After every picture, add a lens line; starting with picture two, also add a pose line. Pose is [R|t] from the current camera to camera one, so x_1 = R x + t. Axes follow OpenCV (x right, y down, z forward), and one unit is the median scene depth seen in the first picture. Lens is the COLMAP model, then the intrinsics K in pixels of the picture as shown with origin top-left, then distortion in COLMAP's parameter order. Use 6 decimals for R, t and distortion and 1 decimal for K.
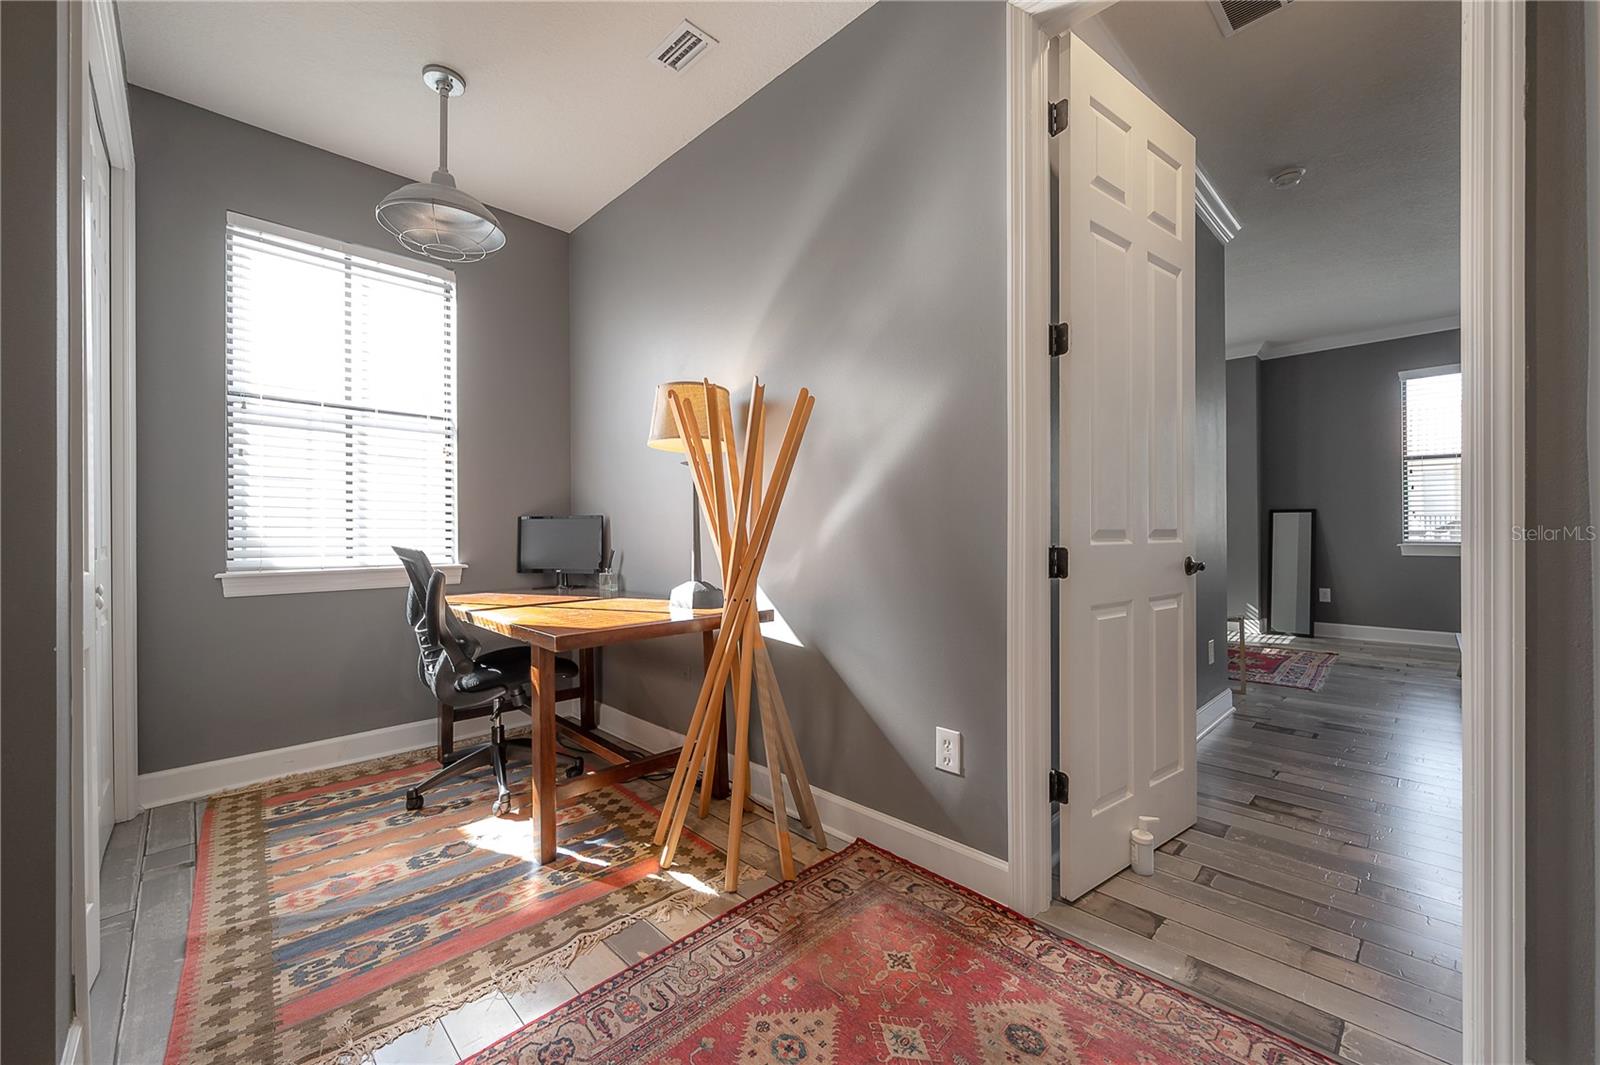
lens RADIAL K [[631.7, 0, 798.2], [0, 631.7, 523.1], [0, 0, 1]] dist [0.000585, 0.000471]
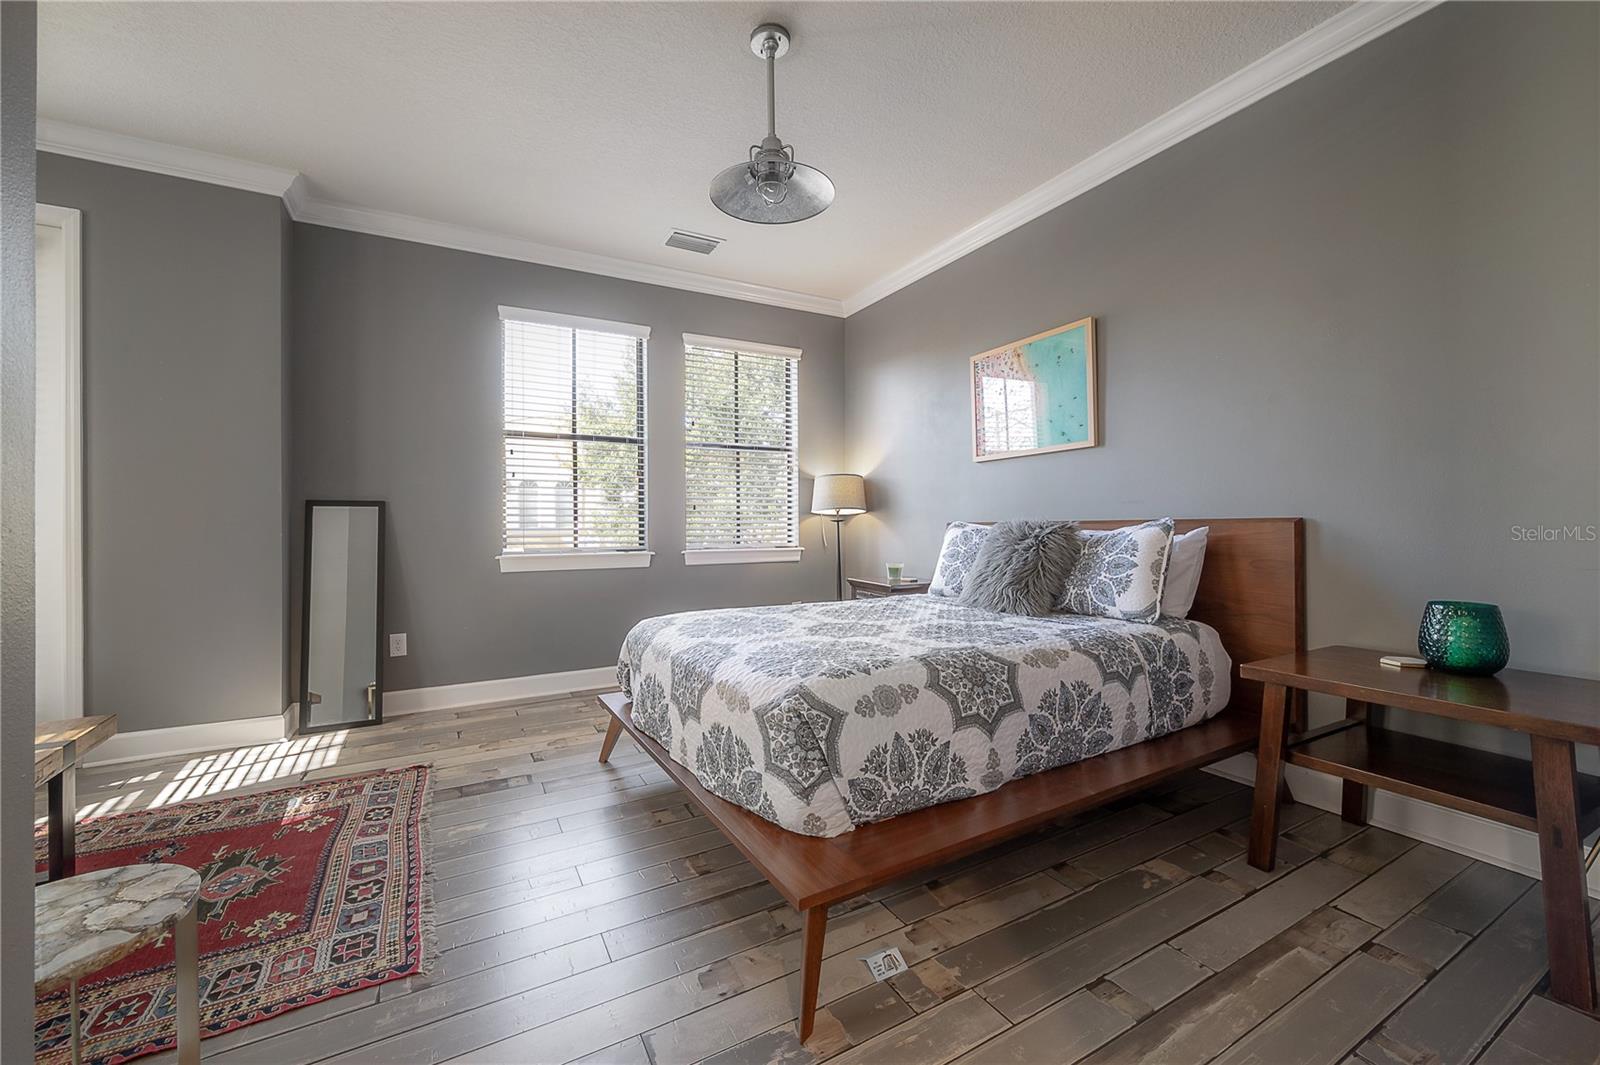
lens RADIAL K [[631.7, 0, 798.2], [0, 631.7, 523.1], [0, 0, 1]] dist [0.000585, 0.000471]
pose [[0.266280, 0.008528, 0.963858, 0.372311], [-0.001403, 0.999963, -0.008460, 0.002892], [-0.963895, 0.000901, 0.266282, 0.497745]]
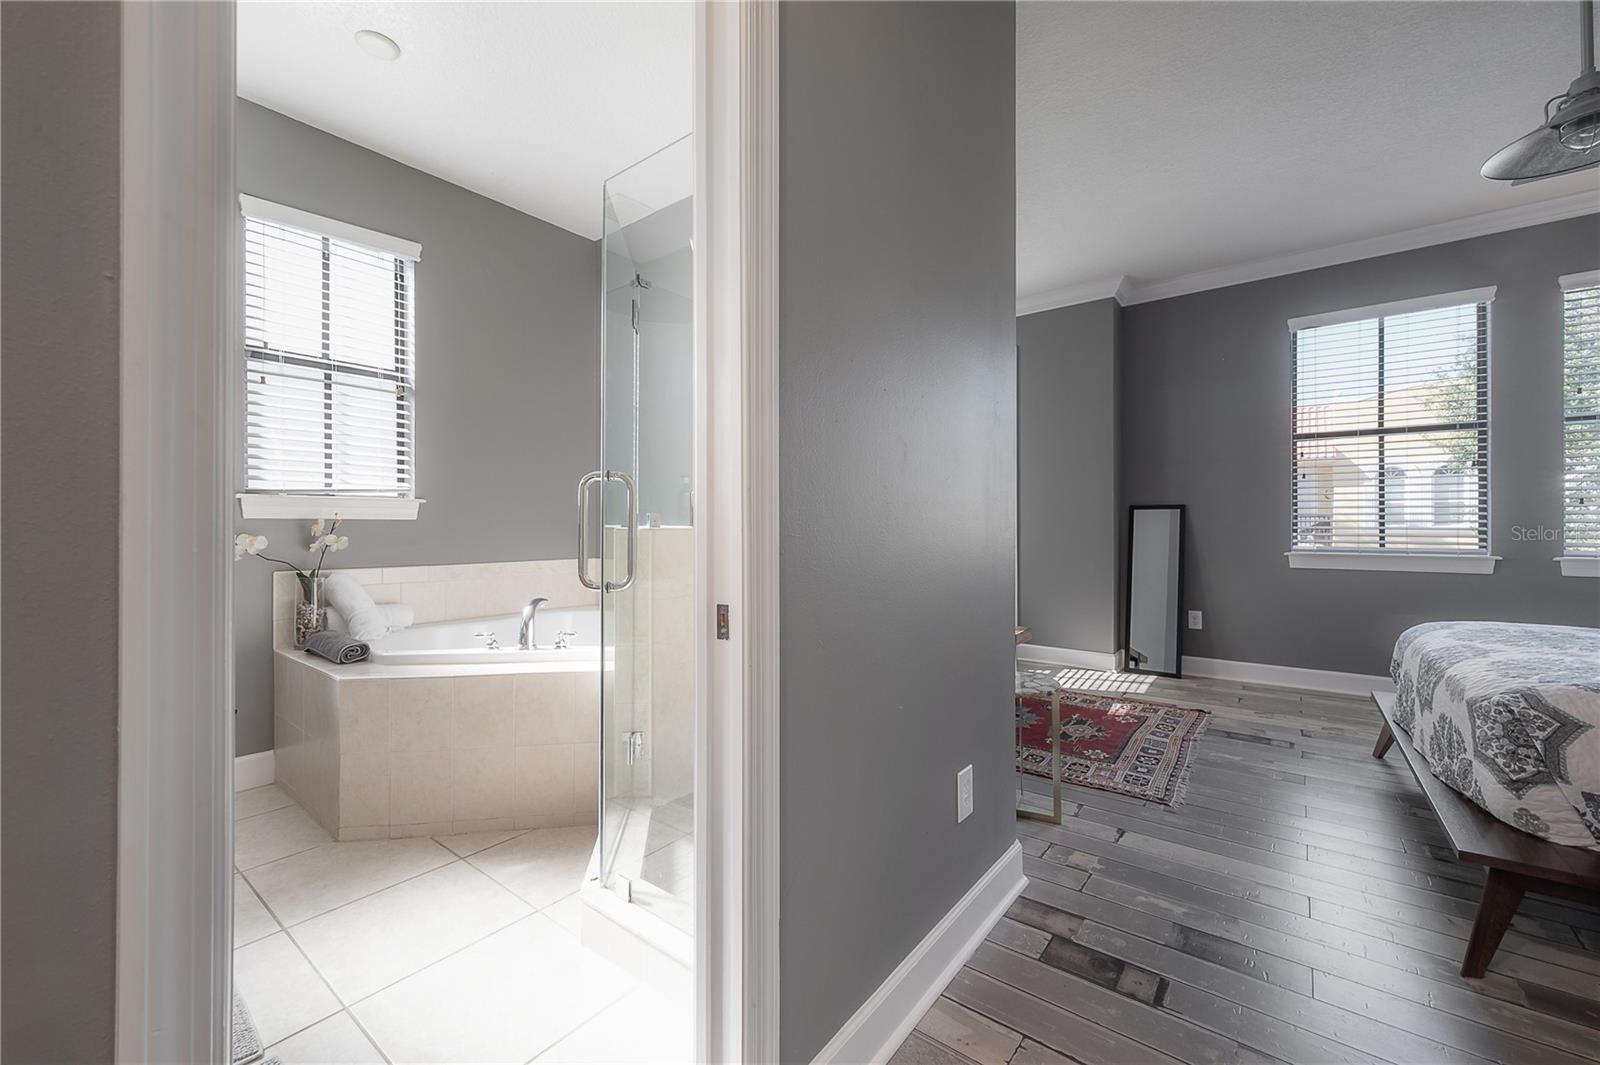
lens RADIAL K [[631.7, 0, 798.2], [0, 631.7, 523.1], [0, 0, 1]] dist [0.000585, 0.000471]
pose [[0.992017, 0.005677, 0.125976, 0.285515], [-0.005924, 0.999981, 0.001584, 0.001003], [-0.125964, -0.002318, 0.992032, 0.333006]]
